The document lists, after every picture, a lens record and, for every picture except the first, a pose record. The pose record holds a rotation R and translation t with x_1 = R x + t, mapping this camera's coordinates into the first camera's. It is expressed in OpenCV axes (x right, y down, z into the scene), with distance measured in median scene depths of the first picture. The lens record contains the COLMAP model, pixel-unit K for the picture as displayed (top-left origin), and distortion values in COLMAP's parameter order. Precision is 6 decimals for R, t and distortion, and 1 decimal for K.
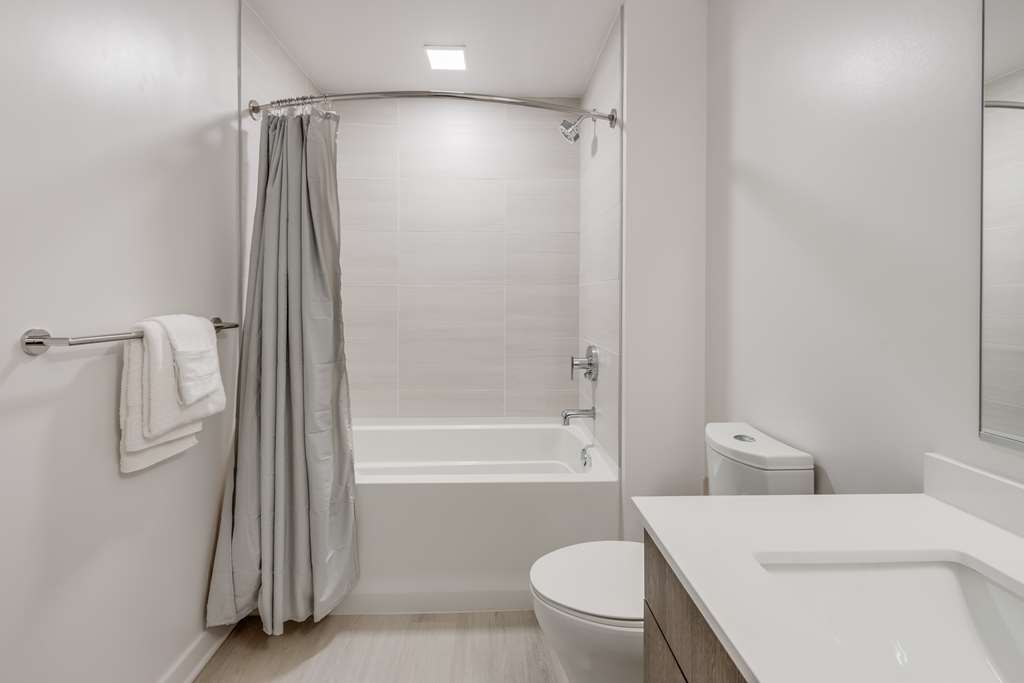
lens RADIAL K [[447.1, 0, 508.4], [0, 447.1, 307.5], [0, 0, 1]] dist [0.009881, 0.000705]
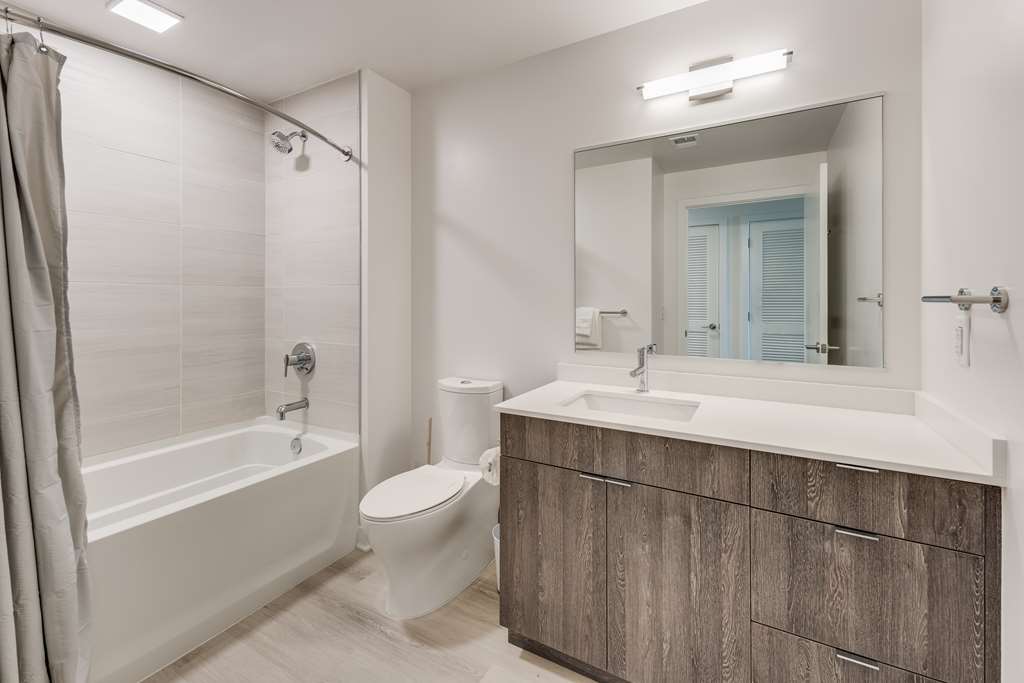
lens RADIAL K [[447.1, 0, 512.2], [0, 447.1, 306.8], [0, 0, 1]] dist [0.009881, 0.000705]
pose [[0.520141, -0.012844, 0.853984, -0.579381], [0.016519, 0.999851, 0.004976, -0.000378], [-0.853920, 0.011519, 0.520276, -0.023233]]
